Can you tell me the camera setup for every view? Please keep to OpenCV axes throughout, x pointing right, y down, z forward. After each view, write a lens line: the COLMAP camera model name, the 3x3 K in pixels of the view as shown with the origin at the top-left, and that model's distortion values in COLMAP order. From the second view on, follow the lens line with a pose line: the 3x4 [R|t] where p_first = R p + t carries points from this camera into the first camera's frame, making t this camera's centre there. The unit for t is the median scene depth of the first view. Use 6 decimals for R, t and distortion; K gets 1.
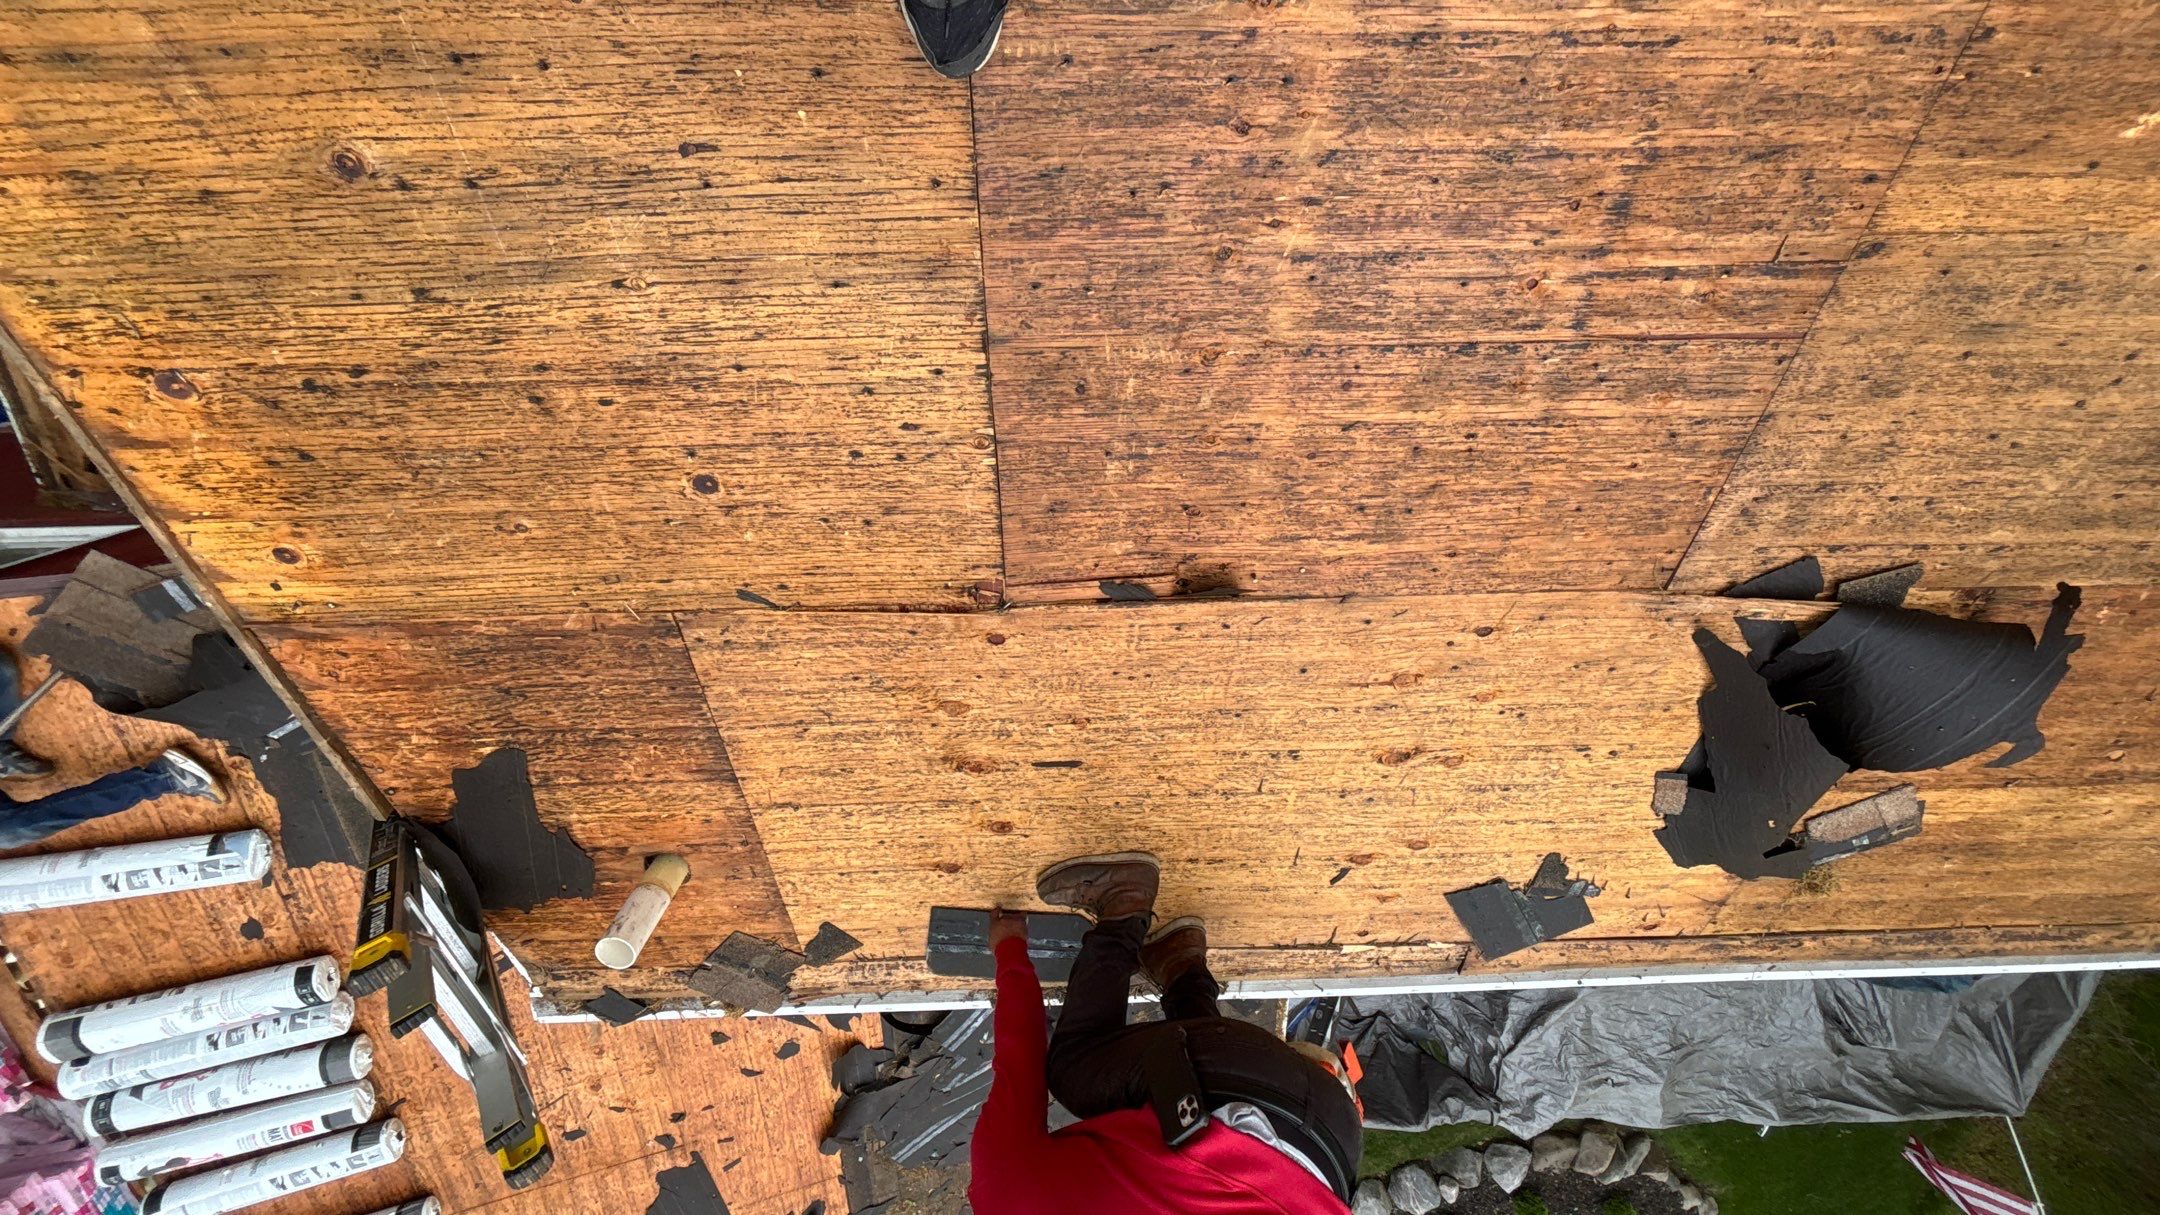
lens RADIAL K [[867.0, 0, 1091.8], [0, 867.0, 615.0], [0, 0, 1]] dist [0.005939, -0.000832]
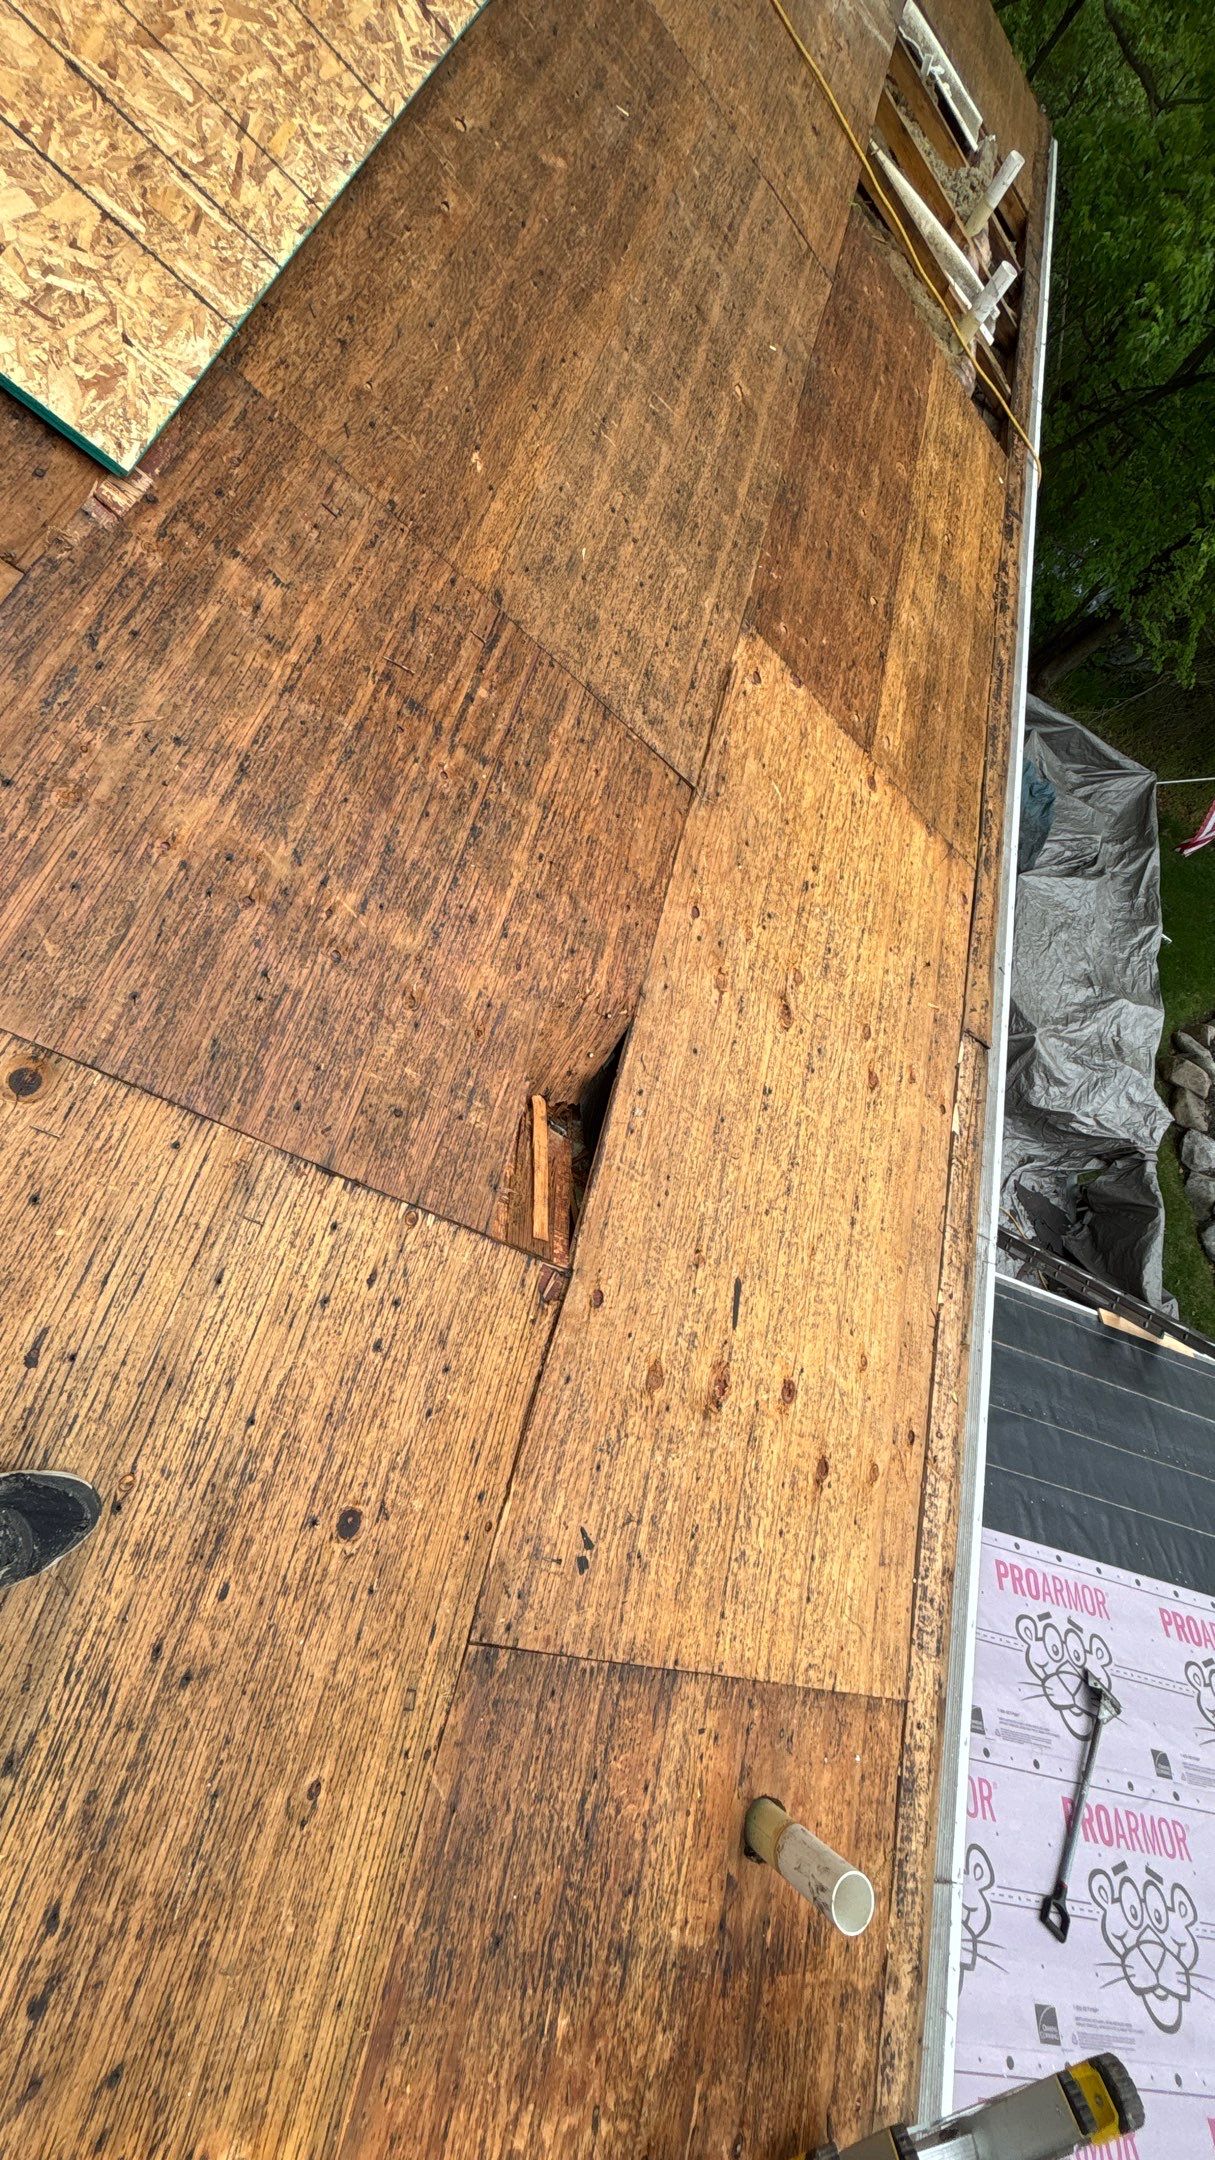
lens RADIAL K [[855.8, 0, 607.5], [0, 855.8, 1080.0], [0, 0, 1]] dist [0.014864, -0.003444]
pose [[0.258512, -0.886373, 0.384077, -0.316527], [0.966000, 0.238798, -0.099093, 0.092789], [-0.003883, 0.396635, 0.917968, -0.018064]]
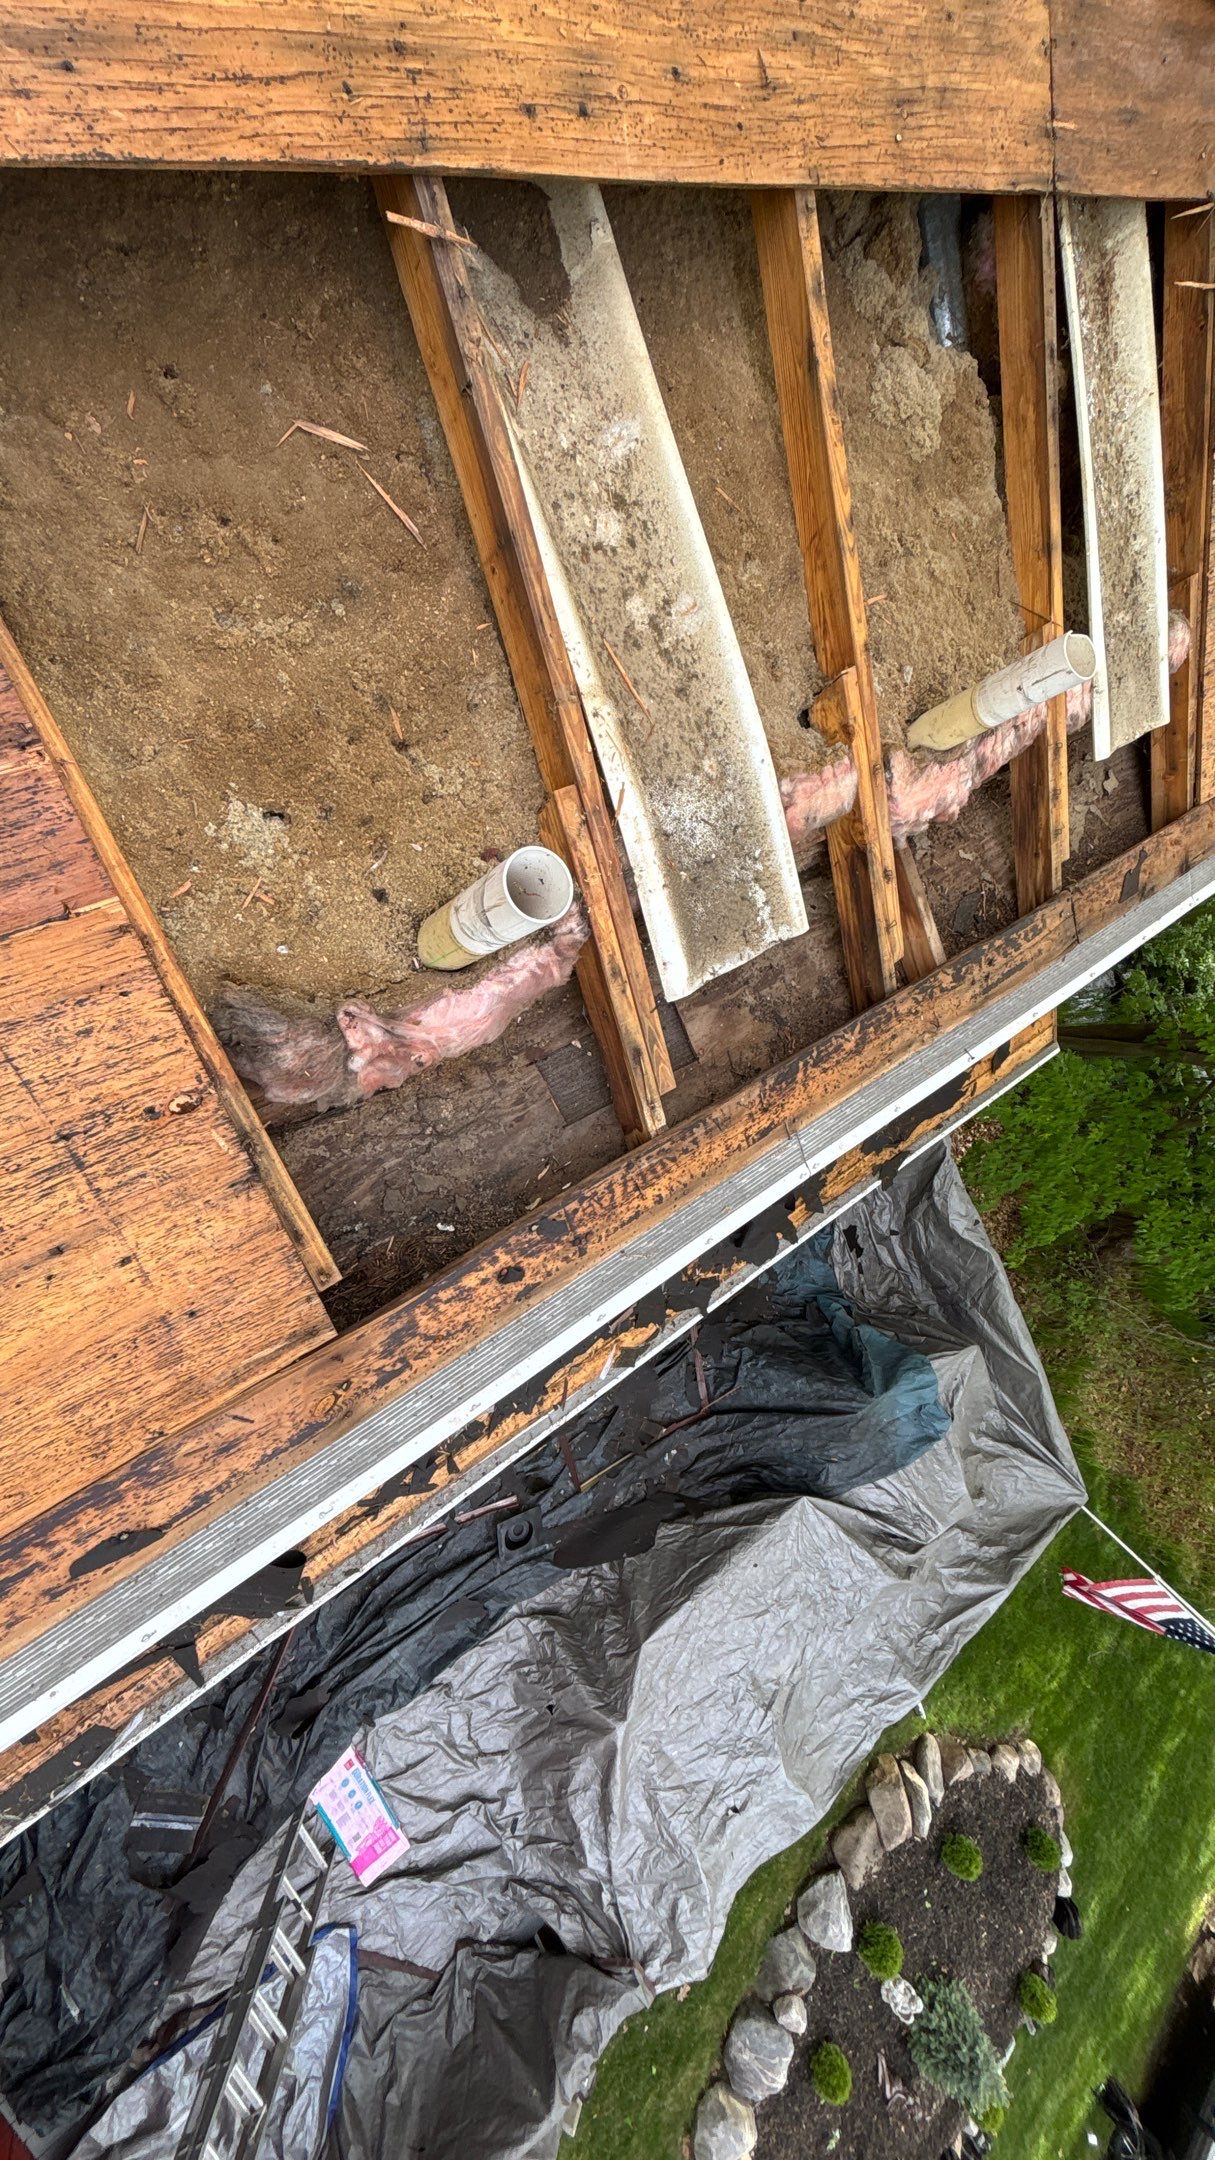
lens RADIAL K [[867.0, 0, 617.0], [0, 867.0, 1079.2], [0, 0, 1]] dist [0.005939, -0.000832]
pose [[0.802778, -0.415861, 0.427326, 2.552113], [0.530083, 0.825907, -0.192068, 0.653930], [-0.273058, 0.380706, 0.883461, 0.823120]]
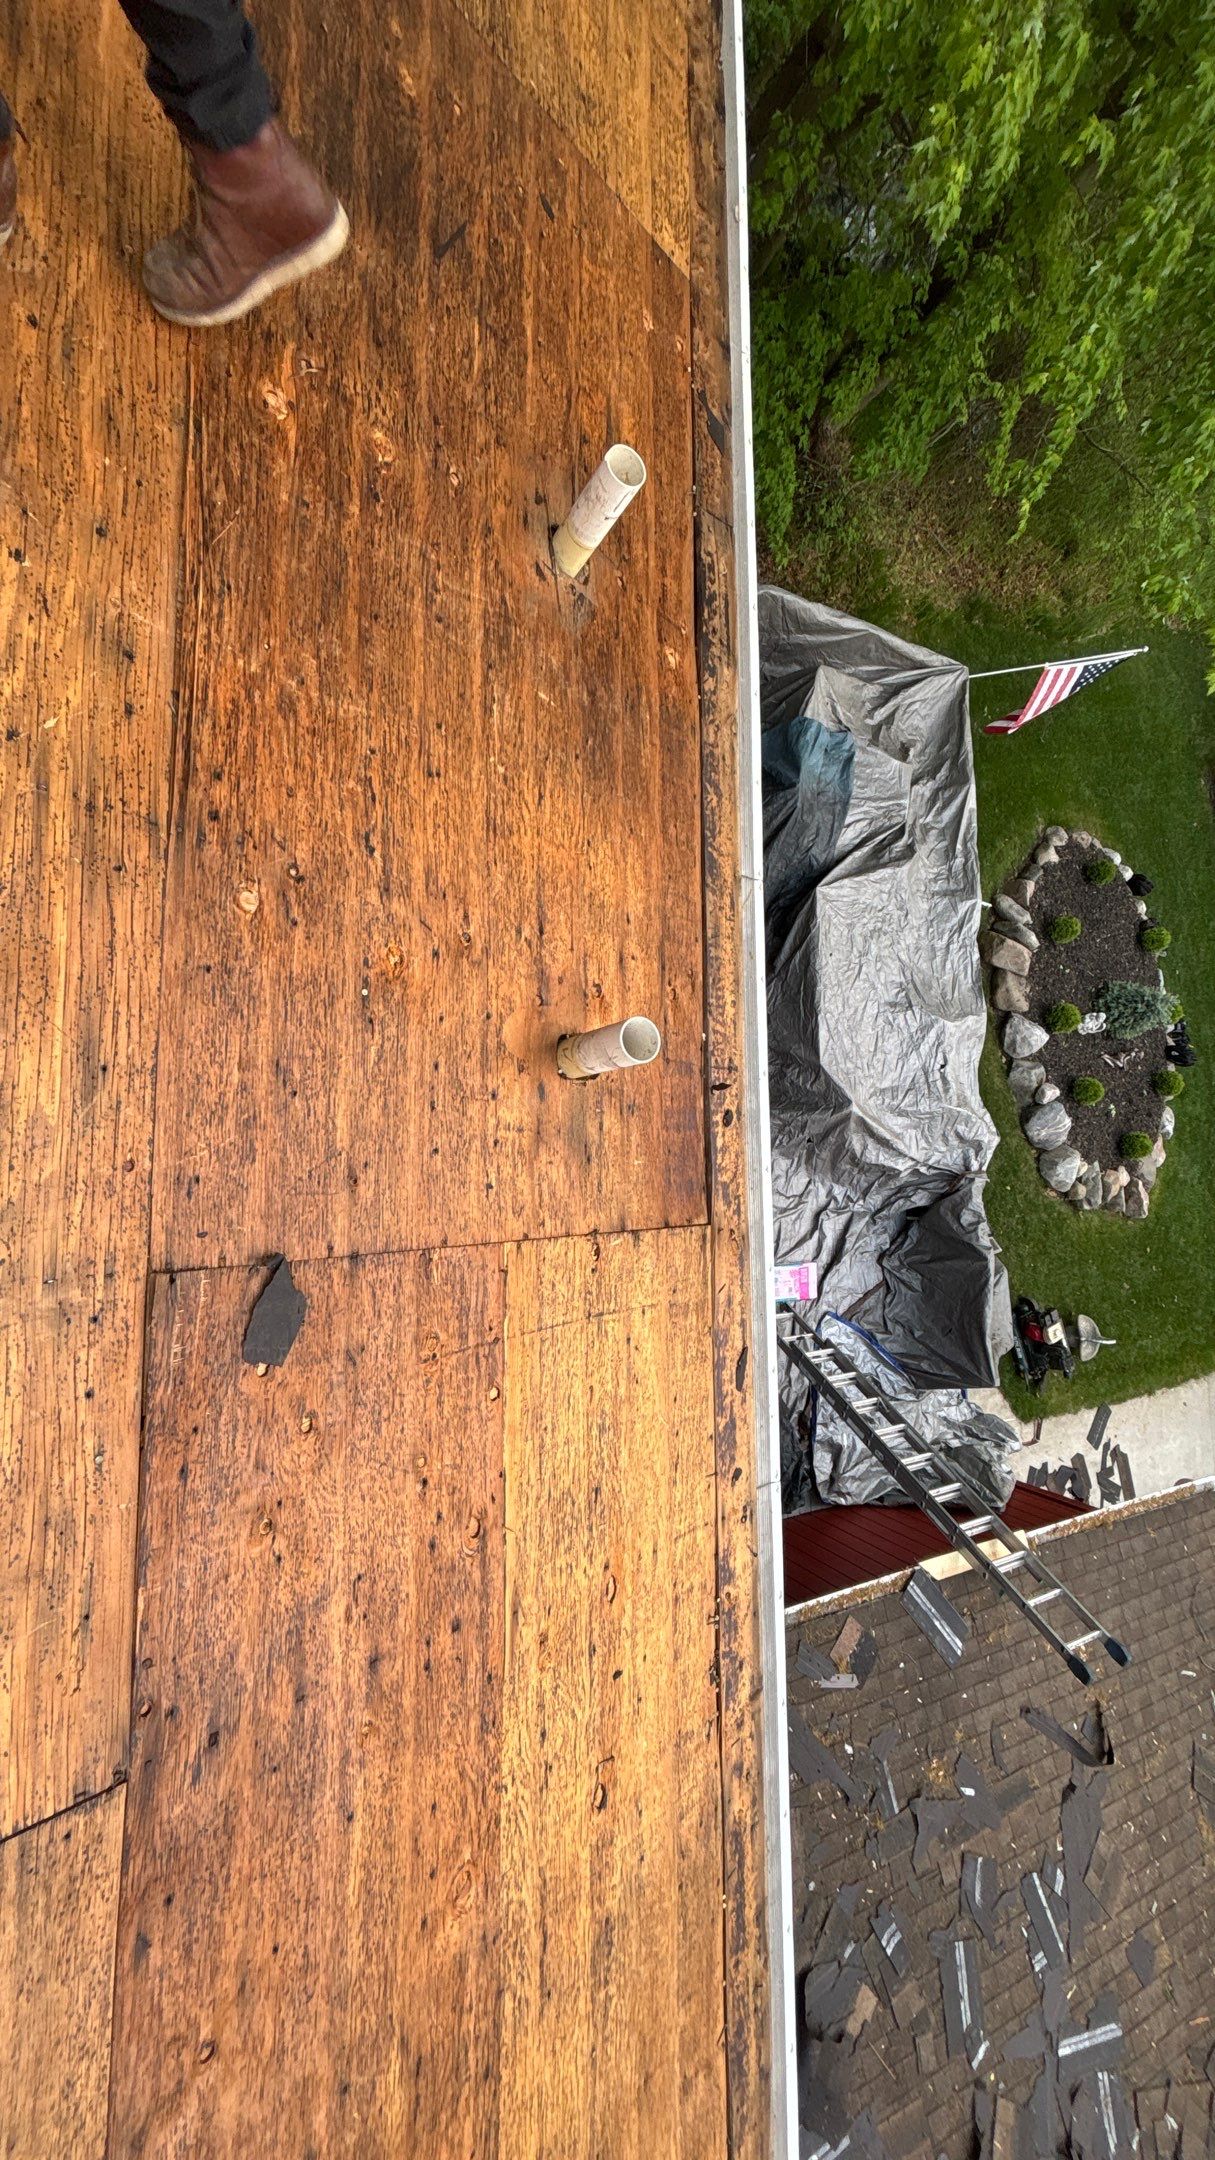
lens RADIAL K [[867.0, 0, 617.0], [0, 867.0, 1079.2], [0, 0, 1]] dist [0.005939, -0.000832]
pose [[0.021359, -0.995463, 0.092716, 2.675026], [0.992371, 0.032373, 0.118965, 0.288950], [-0.121427, 0.089468, 0.988560, 0.395789]]
